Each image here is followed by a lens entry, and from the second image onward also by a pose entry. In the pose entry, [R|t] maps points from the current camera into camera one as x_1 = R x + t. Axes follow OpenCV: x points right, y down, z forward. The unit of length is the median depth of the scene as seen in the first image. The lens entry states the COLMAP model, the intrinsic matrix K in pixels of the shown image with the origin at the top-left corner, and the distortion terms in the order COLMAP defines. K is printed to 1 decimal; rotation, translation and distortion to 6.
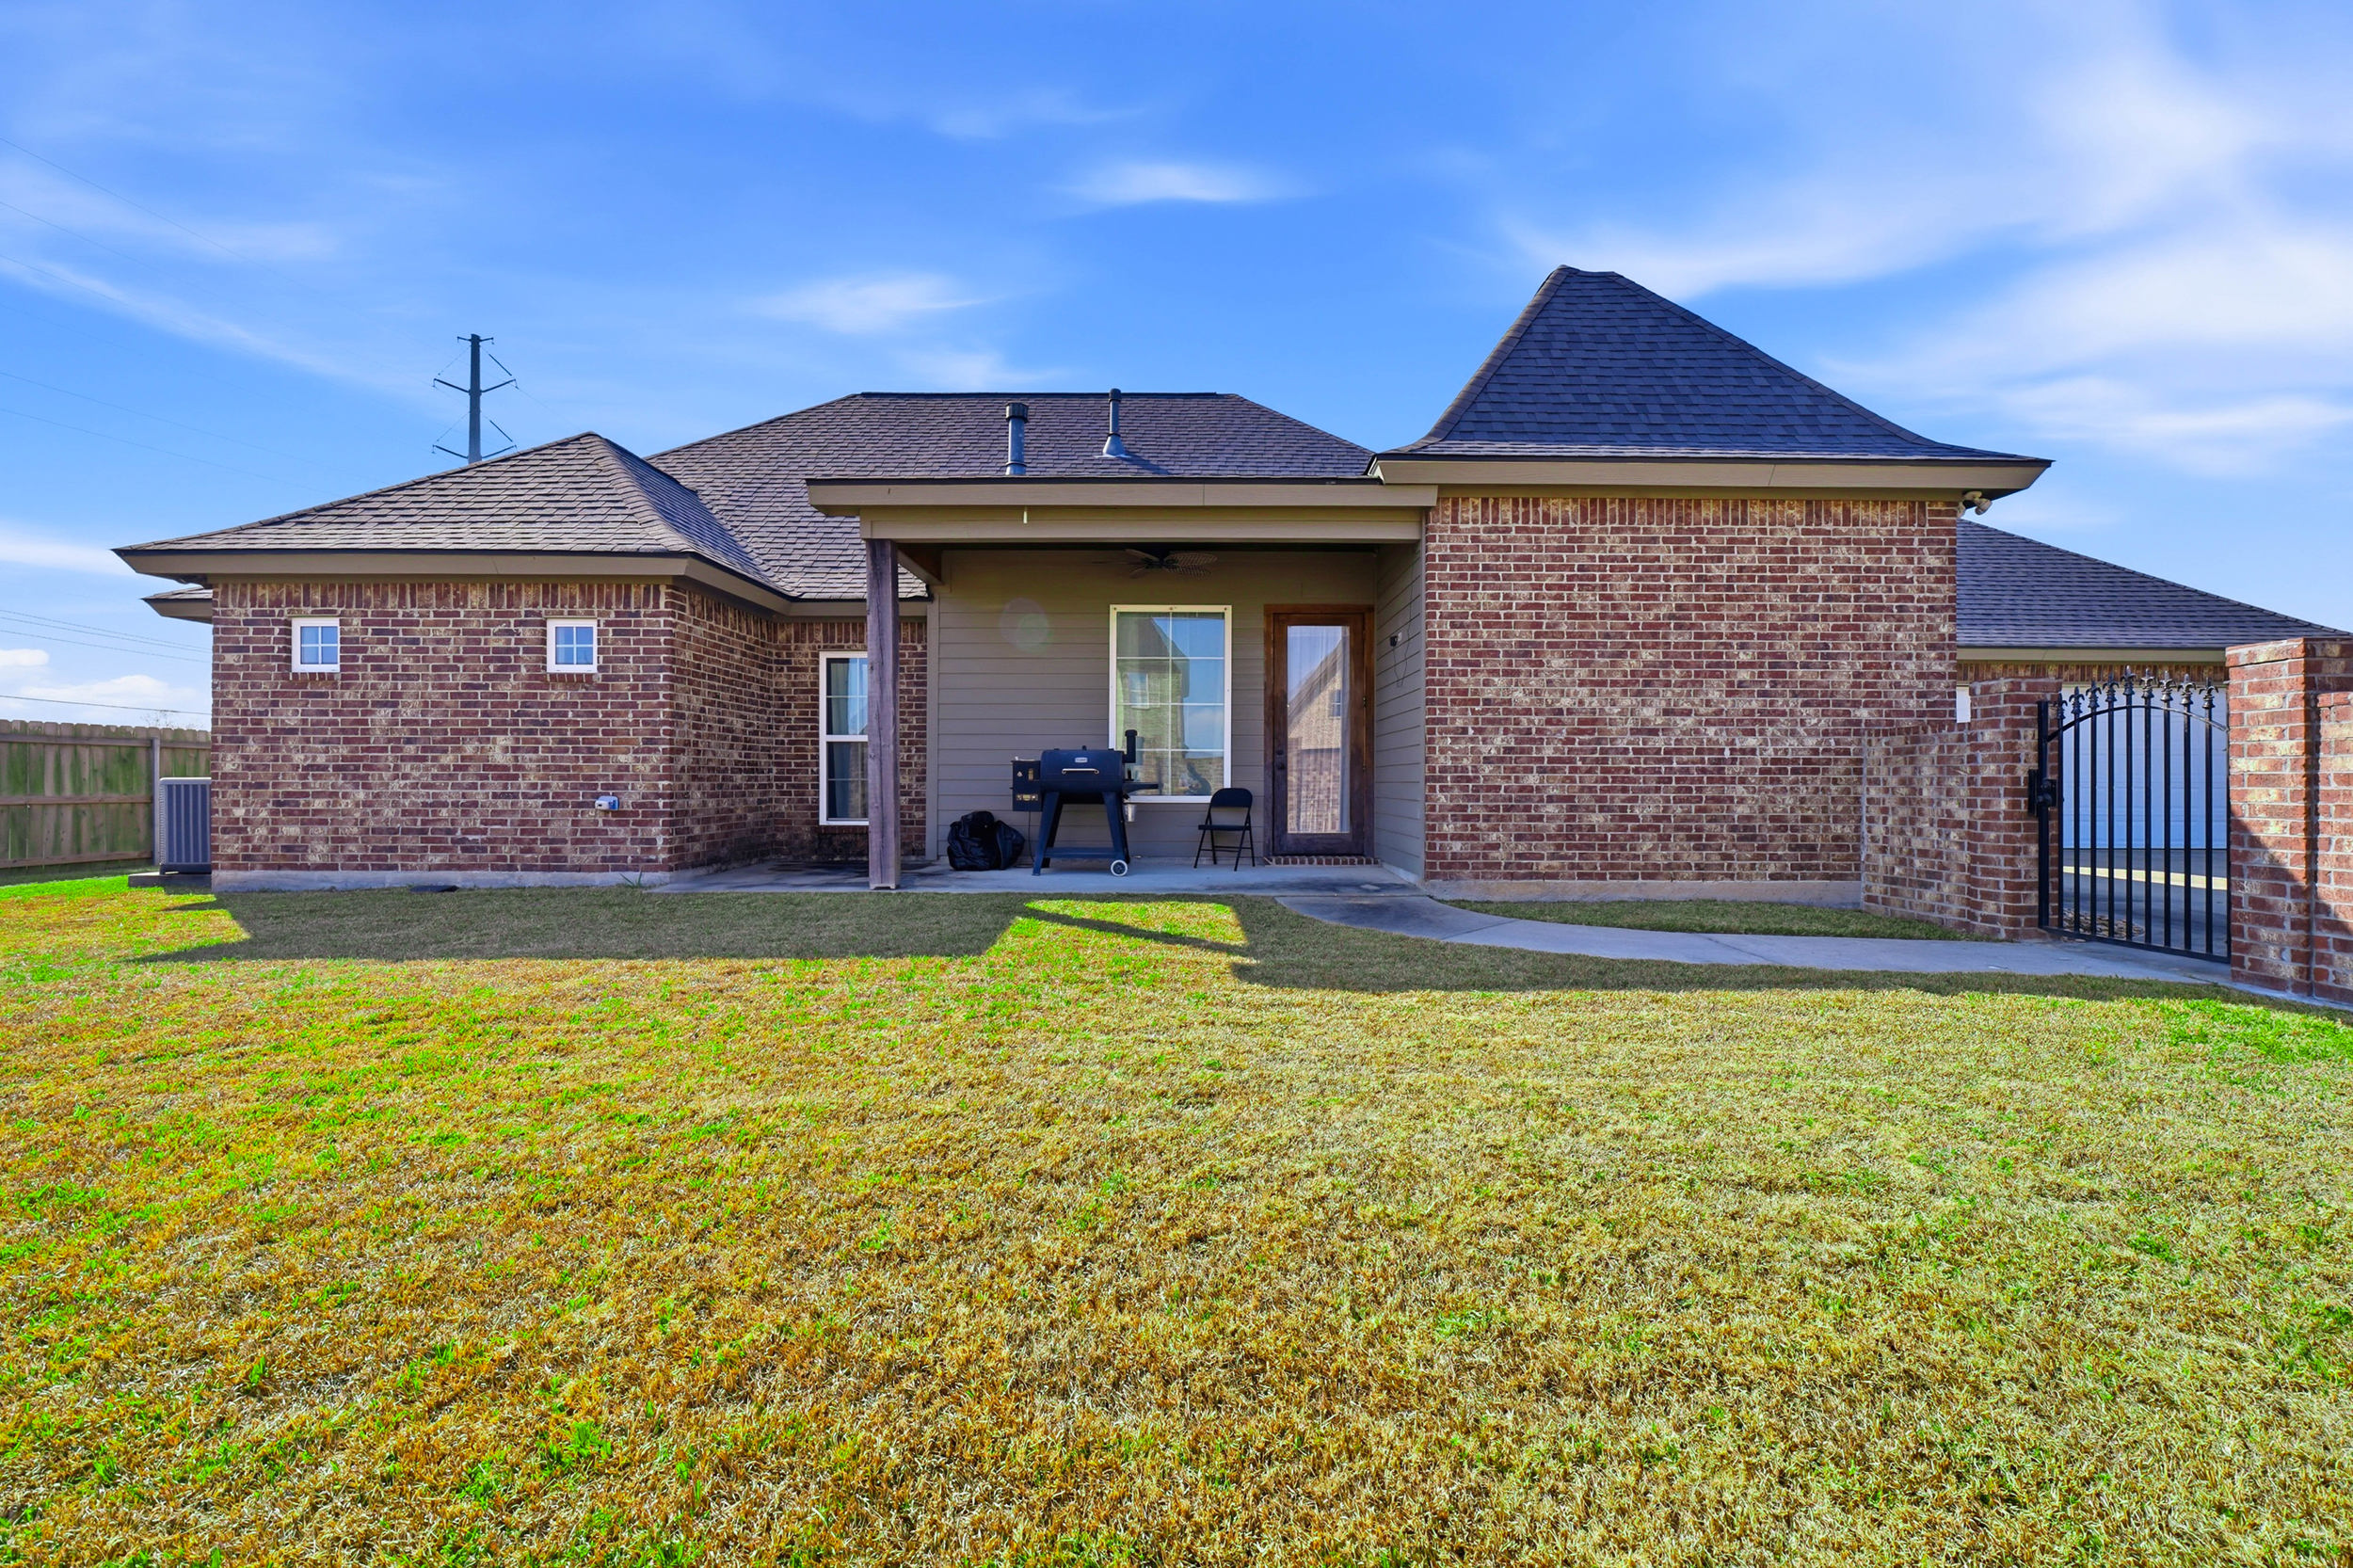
lens RADIAL K [[919.8, 0, 1174.3], [0, 919.8, 795.8], [0, 0, 1]] dist [-0.007223, 0.000017]
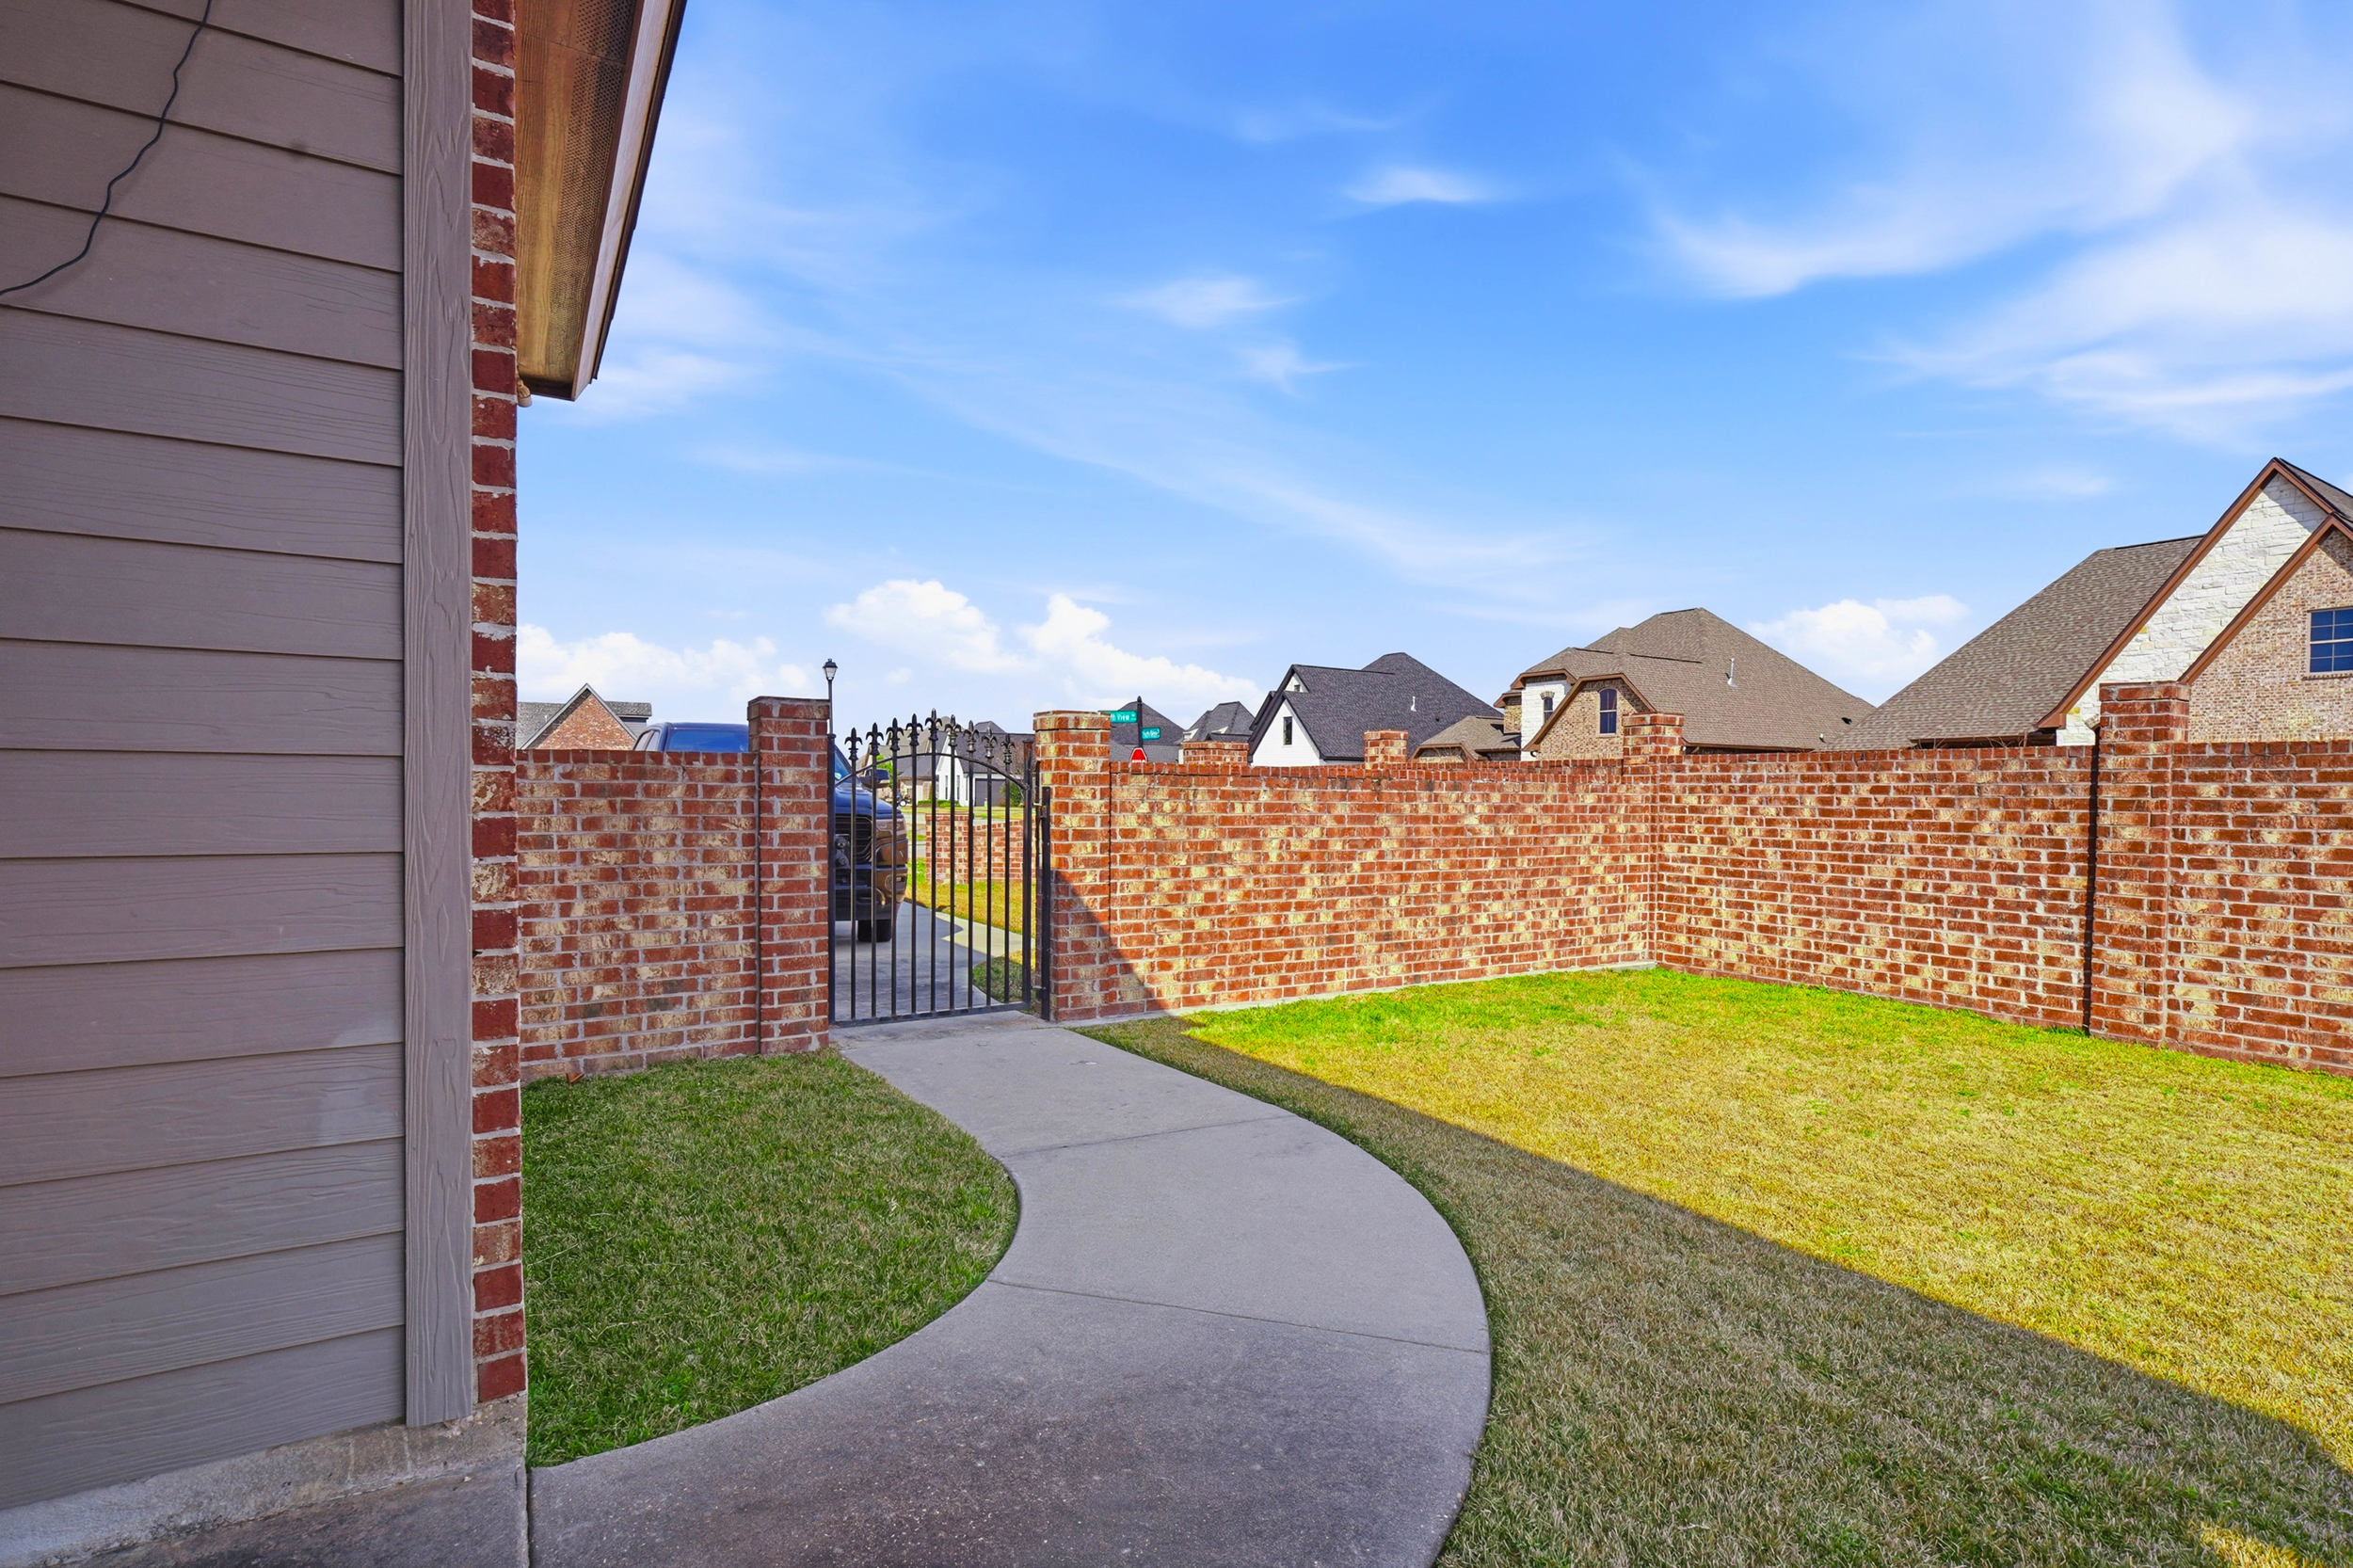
lens RADIAL K [[1123.6, 0, 1176.6], [0, 1123.6, 804.9], [0, 0, 1]] dist [-0.000931, 0.000248]
pose [[-0.529013, -0.016974, 0.848444, -0.019826], [0.000767, 0.999790, 0.020480, -0.047781], [-0.848613, 0.011485, -0.528889, 0.948724]]
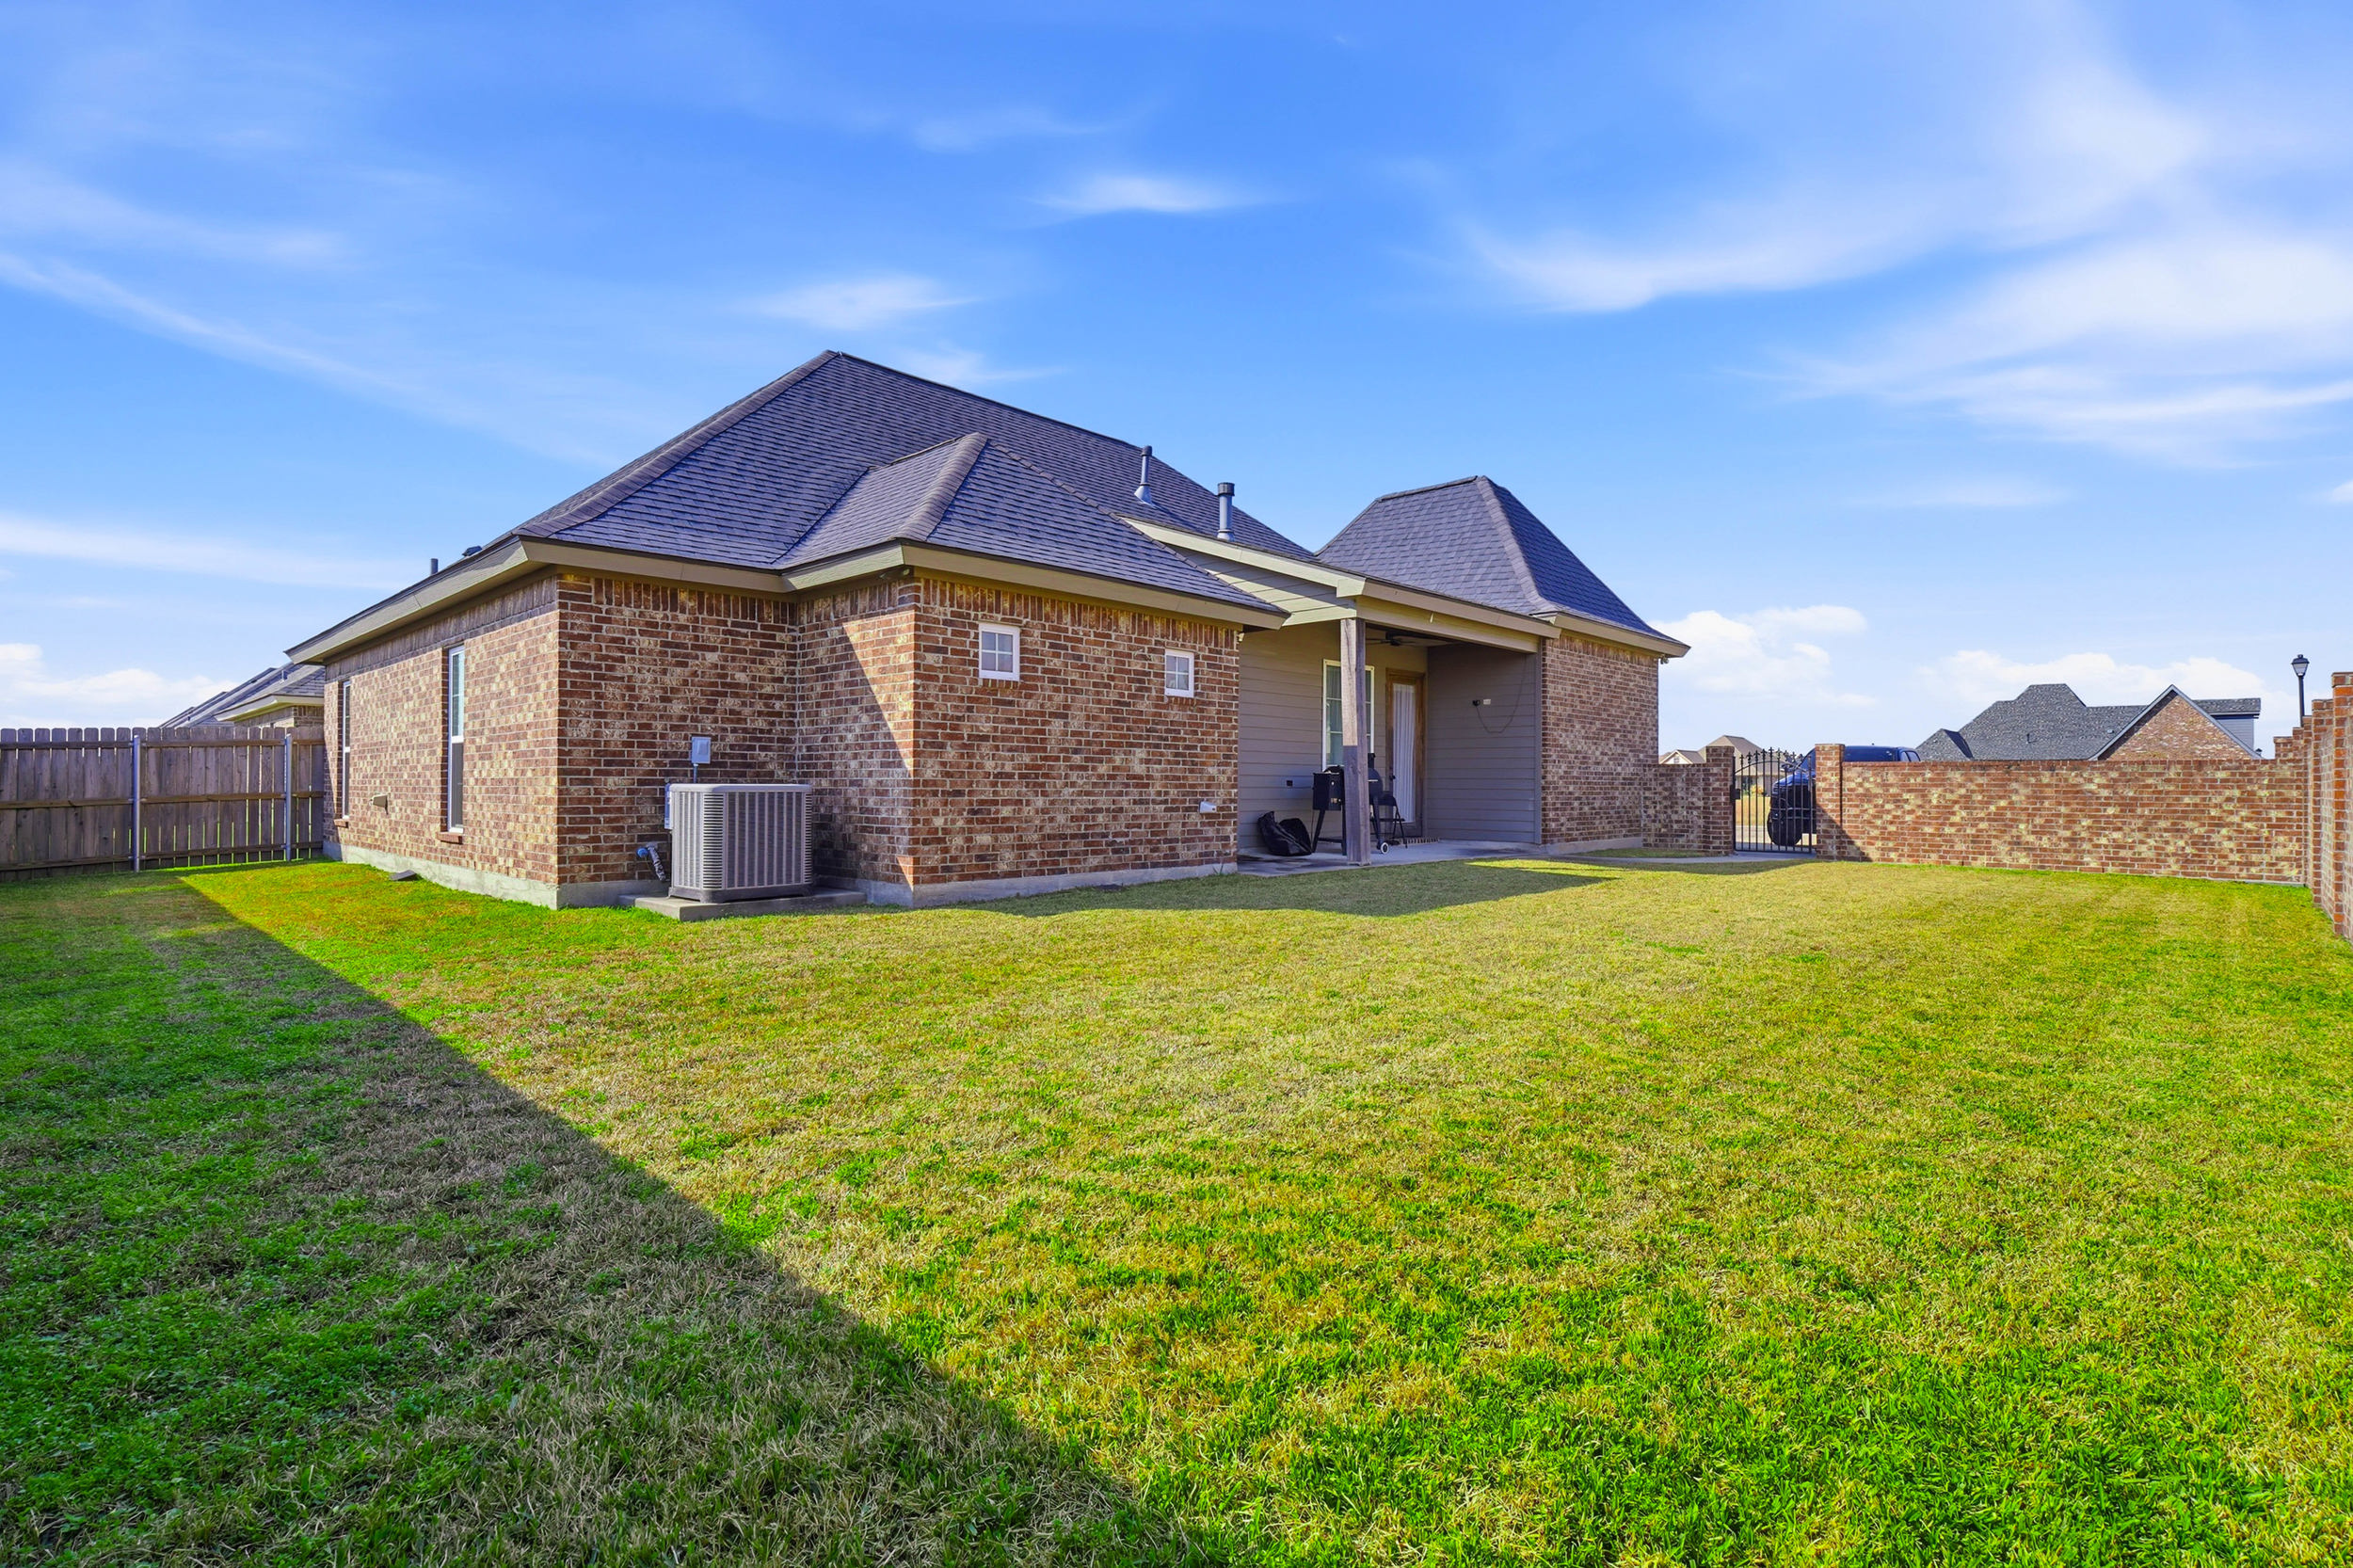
lens RADIAL K [[1123.6, 0, 1183.3], [0, 1123.6, 785.2], [0, 0, 1]] dist [-0.000931, 0.000248]
pose [[0.681574, 0.001736, 0.731747, -1.705774], [0.005725, 0.999954, -0.007704, -0.009526], [-0.731726, 0.009441, 0.681533, 0.020281]]
